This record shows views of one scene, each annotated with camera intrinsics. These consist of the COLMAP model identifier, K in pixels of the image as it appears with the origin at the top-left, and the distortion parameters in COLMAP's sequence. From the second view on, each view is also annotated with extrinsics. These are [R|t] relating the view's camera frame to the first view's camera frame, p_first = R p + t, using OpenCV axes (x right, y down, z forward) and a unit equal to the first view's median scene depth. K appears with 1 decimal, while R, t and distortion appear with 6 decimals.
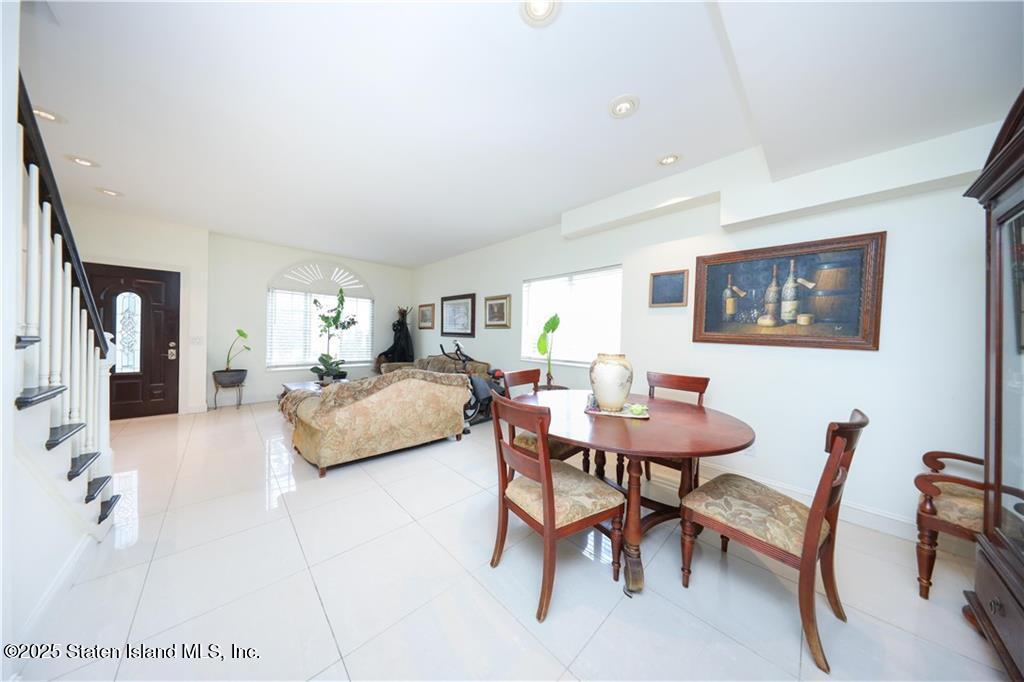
lens RADIAL K [[297.0, 0, 511.9], [0, 297.0, 337.8], [0, 0, 1]] dist [0.000707, 0.000024]
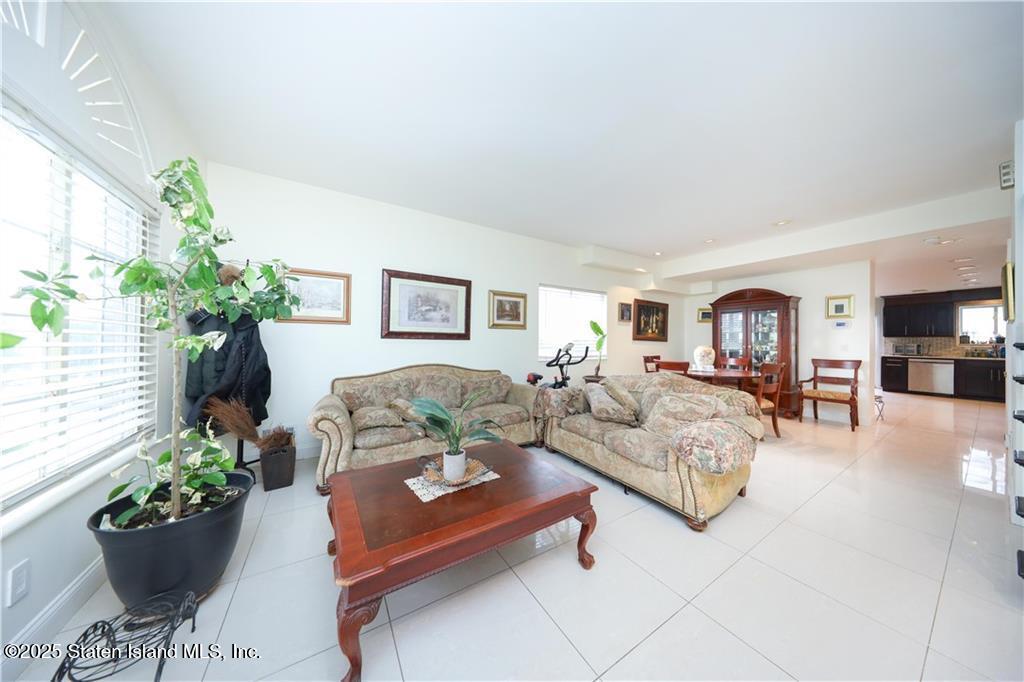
lens RADIAL K [[297.0, 0, 507.2], [0, 297.0, 338.9], [0, 0, 1]] dist [0.000707, 0.000024]
pose [[0.229517, -0.012684, 0.973222, -0.952201], [0.001883, 0.999919, 0.012588, -0.013358], [-0.973303, -0.001057, 0.229522, 0.835041]]
